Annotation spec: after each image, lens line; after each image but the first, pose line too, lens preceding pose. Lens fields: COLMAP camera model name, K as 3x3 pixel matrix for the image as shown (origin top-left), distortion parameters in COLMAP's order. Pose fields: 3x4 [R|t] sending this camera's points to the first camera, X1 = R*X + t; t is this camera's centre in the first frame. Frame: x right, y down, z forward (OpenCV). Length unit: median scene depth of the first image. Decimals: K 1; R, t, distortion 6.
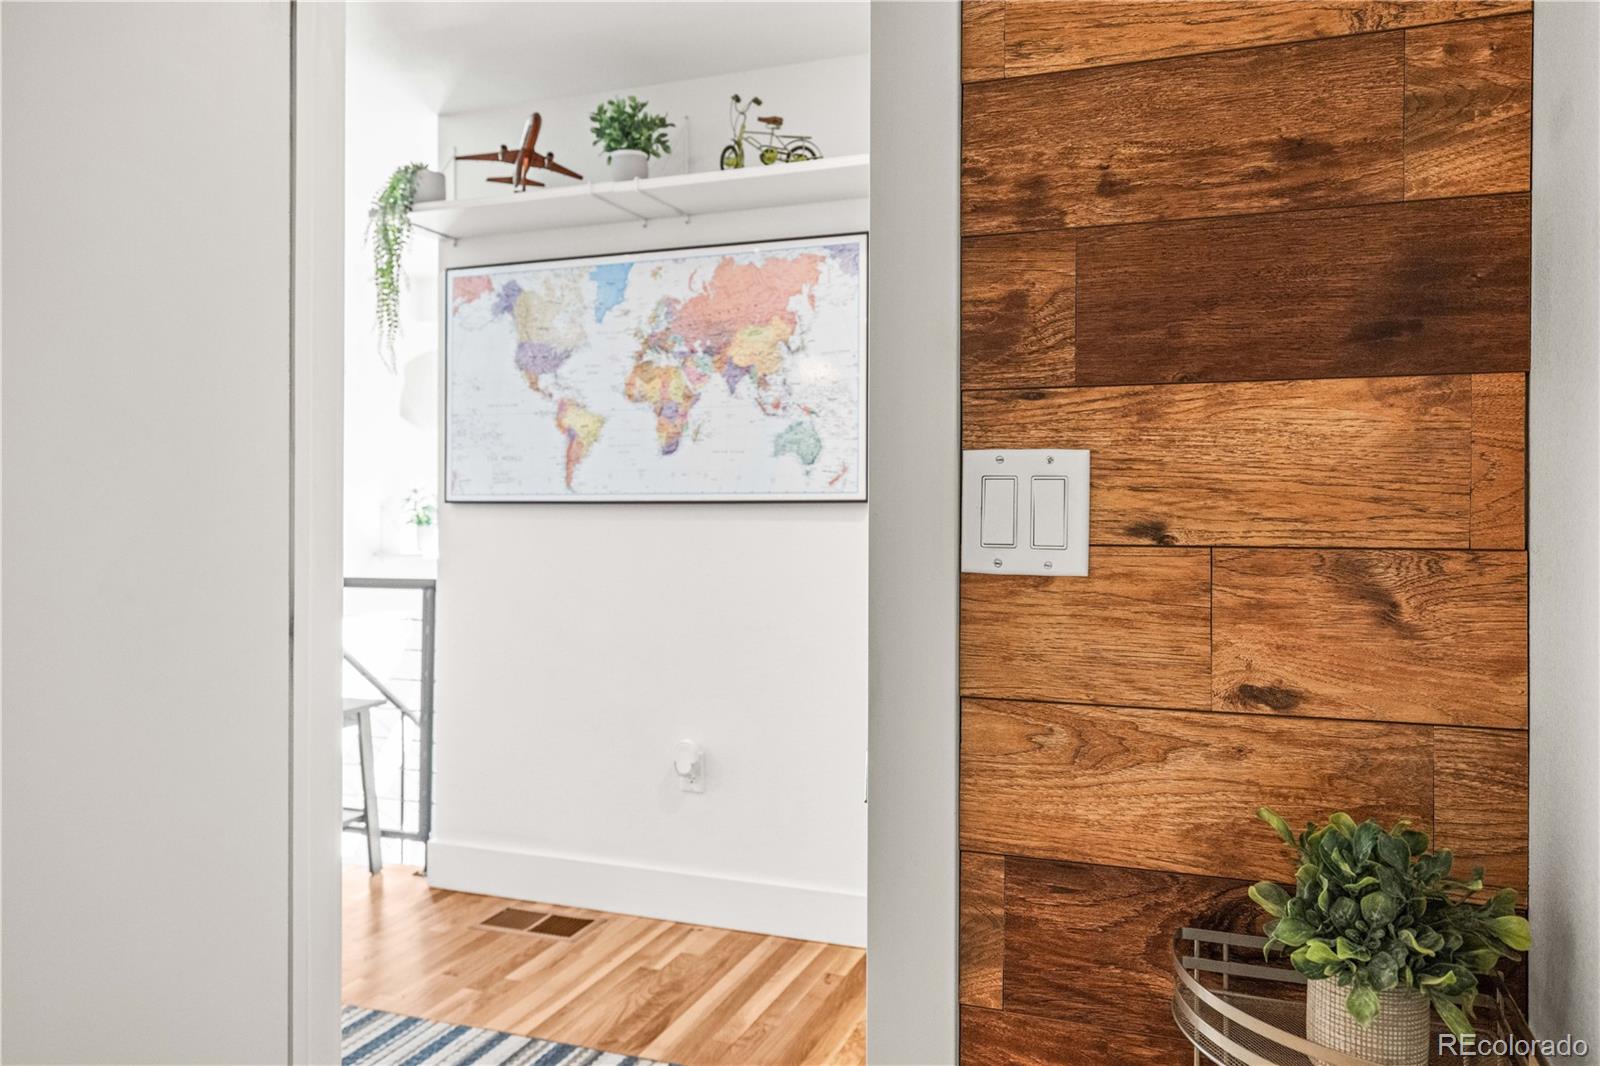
lens RADIAL K [[1168.5, 0, 796.2], [0, 1168.5, 513.3], [0, 0, 1]] dist [0.014602, 0.002933]
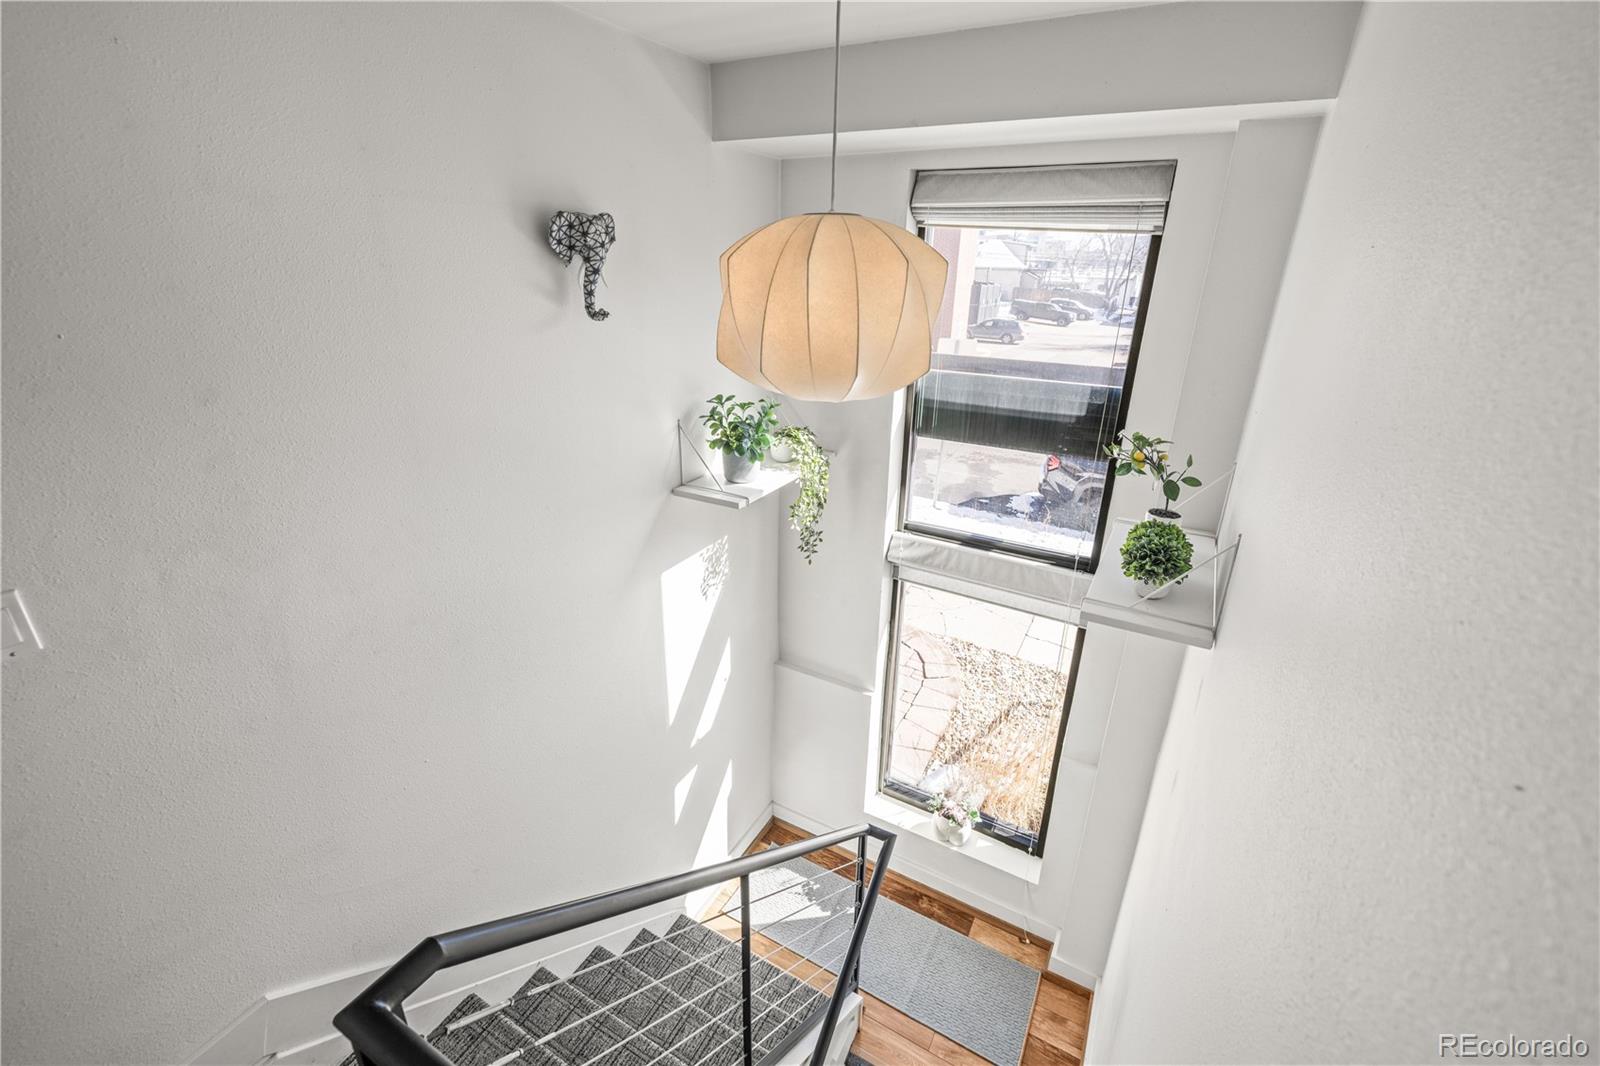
lens RADIAL K [[682.5, 0, 794.2], [0, 682.5, 524.2], [0, 0, 1]] dist [-0.000614, 0.000723]
pose [[0.989111, 0.063802, -0.132624, -0.394990], [-0.012096, 0.933337, 0.358796, -0.184198], [0.146675, -0.353285, 0.923946, 1.056029]]
